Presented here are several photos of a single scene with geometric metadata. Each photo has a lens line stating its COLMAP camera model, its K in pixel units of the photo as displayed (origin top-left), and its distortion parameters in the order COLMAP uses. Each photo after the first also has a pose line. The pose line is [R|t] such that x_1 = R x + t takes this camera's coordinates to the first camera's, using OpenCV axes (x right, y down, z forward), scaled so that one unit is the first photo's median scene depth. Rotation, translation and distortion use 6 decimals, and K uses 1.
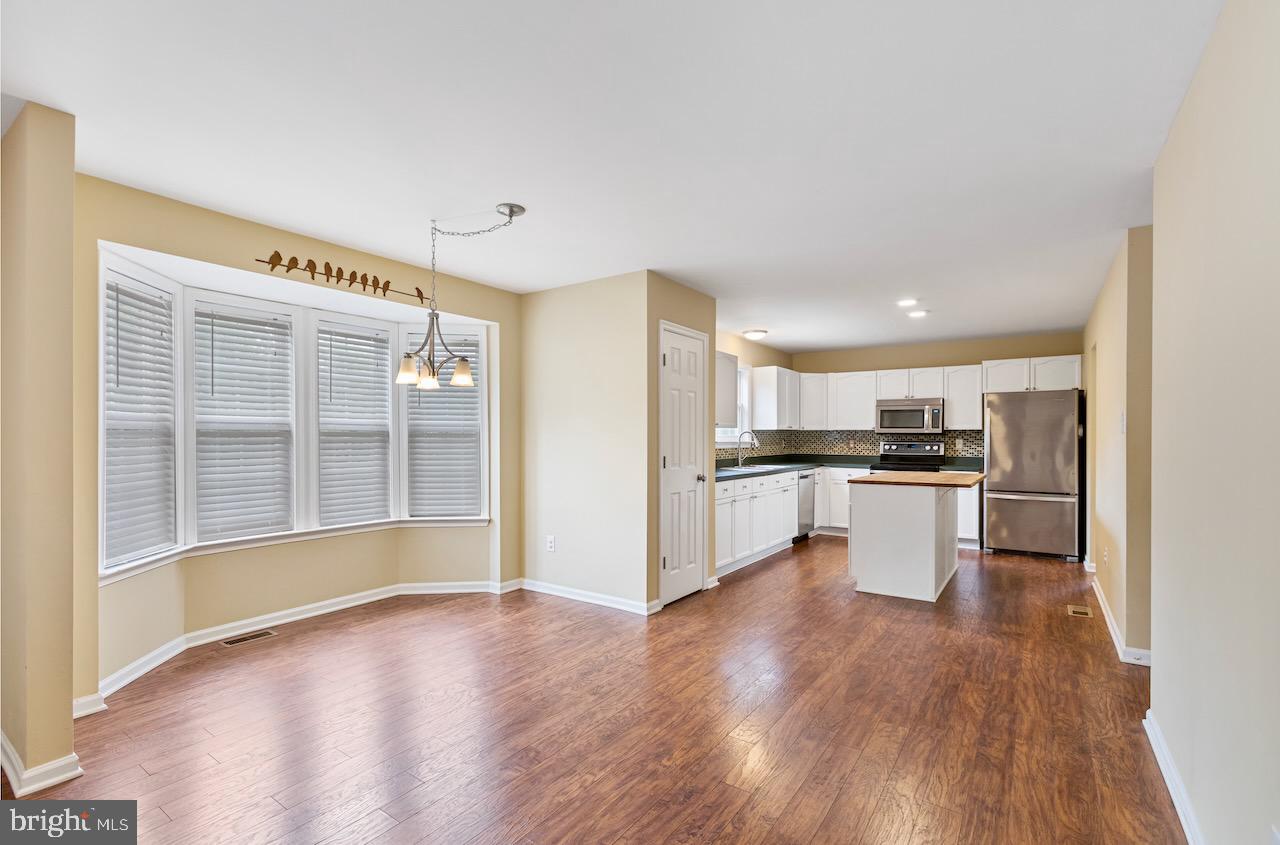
lens RADIAL K [[570.1, 0, 658.2], [0, 570.1, 439.1], [0, 0, 1]] dist [-0.013232, 0.007919]
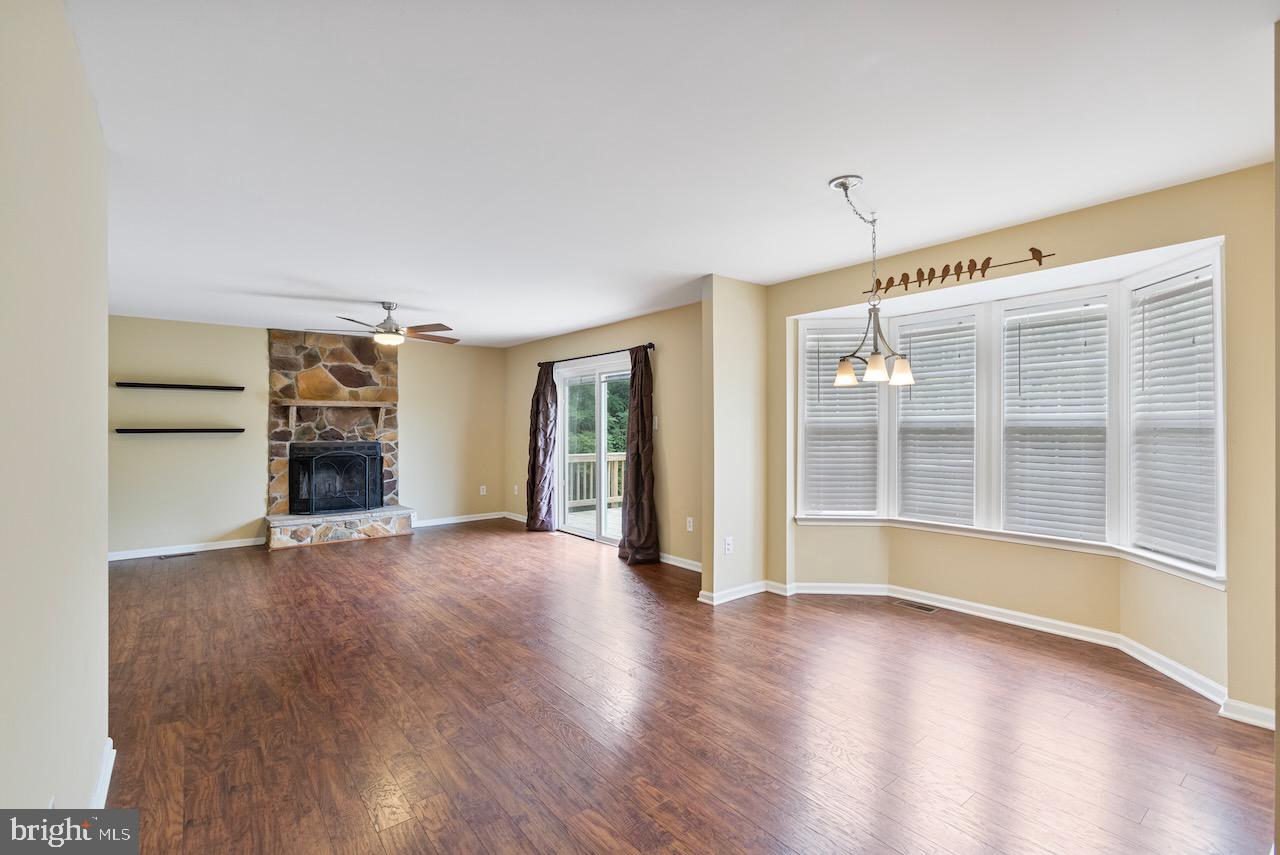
lens RADIAL K [[570.1, 0, 615.0], [0, 570.1, 428.9], [0, 0, 1]] dist [-0.013232, 0.007919]
pose [[-0.329743, -0.001537, -0.944069, 0.336951], [-0.004137, 0.999991, -0.000183, -0.006748], [0.944062, 0.003845, -0.329747, 0.461262]]
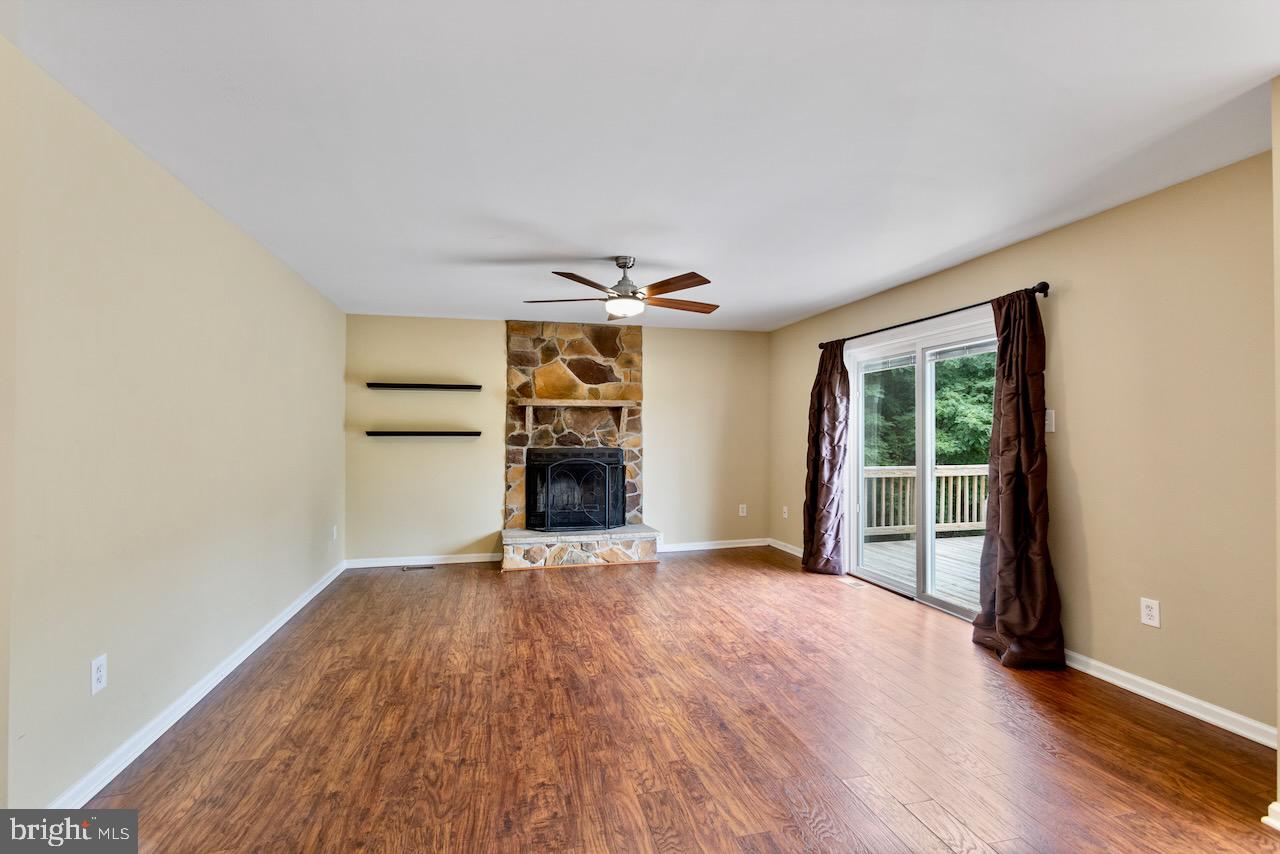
lens RADIAL K [[570.1, 0, 622.5], [0, 570.1, 430.3], [0, 0, 1]] dist [-0.013232, 0.007919]
pose [[-0.683012, -0.010698, -0.730328, 0.102846], [-0.007174, 0.999943, -0.007938, -0.000895], [0.730372, -0.000183, -0.683050, 0.286618]]
